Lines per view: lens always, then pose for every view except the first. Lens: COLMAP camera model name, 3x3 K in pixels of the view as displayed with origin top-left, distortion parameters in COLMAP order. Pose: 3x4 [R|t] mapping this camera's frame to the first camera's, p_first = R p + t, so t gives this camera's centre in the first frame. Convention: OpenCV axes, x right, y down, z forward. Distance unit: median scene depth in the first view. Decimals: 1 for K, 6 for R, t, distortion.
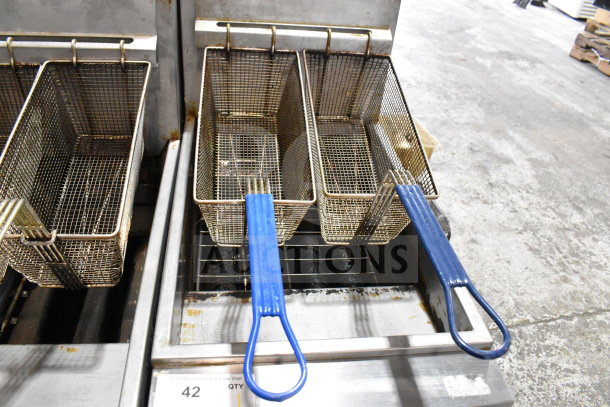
lens RADIAL K [[467.8, 0, 305.0], [0, 467.8, 203.5], [0, 0, 1]] dist [-0.098940, 0.011765]
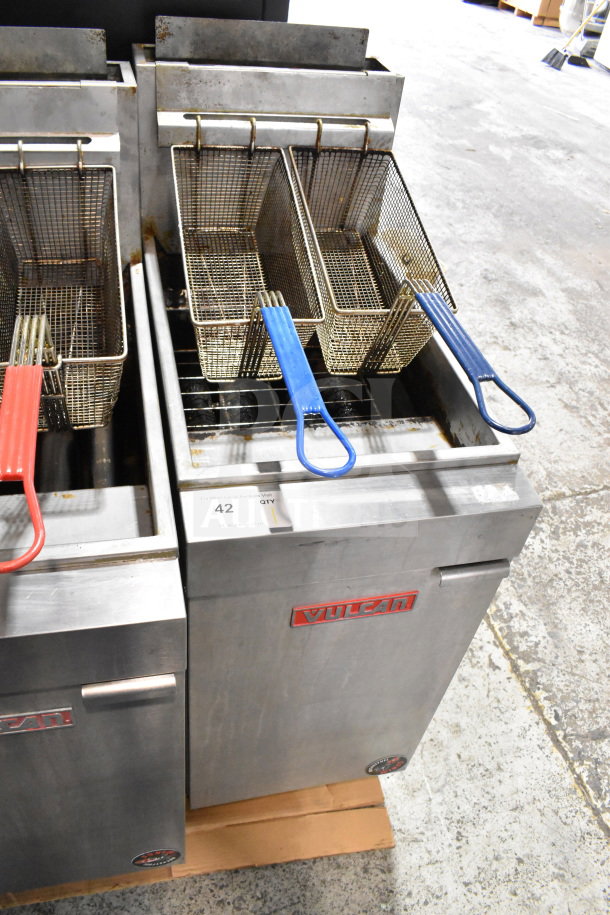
lens RADIAL K [[701.7, 0, 290.9], [0, 701.7, 468.2], [0, 0, 1]] dist [-0.098940, 0.011765]
pose [[0.996008, -0.056336, 0.069247, -0.113344], [0.047040, 0.990500, 0.129217, 0.075896], [-0.075869, -0.125443, 0.989196, -0.273832]]
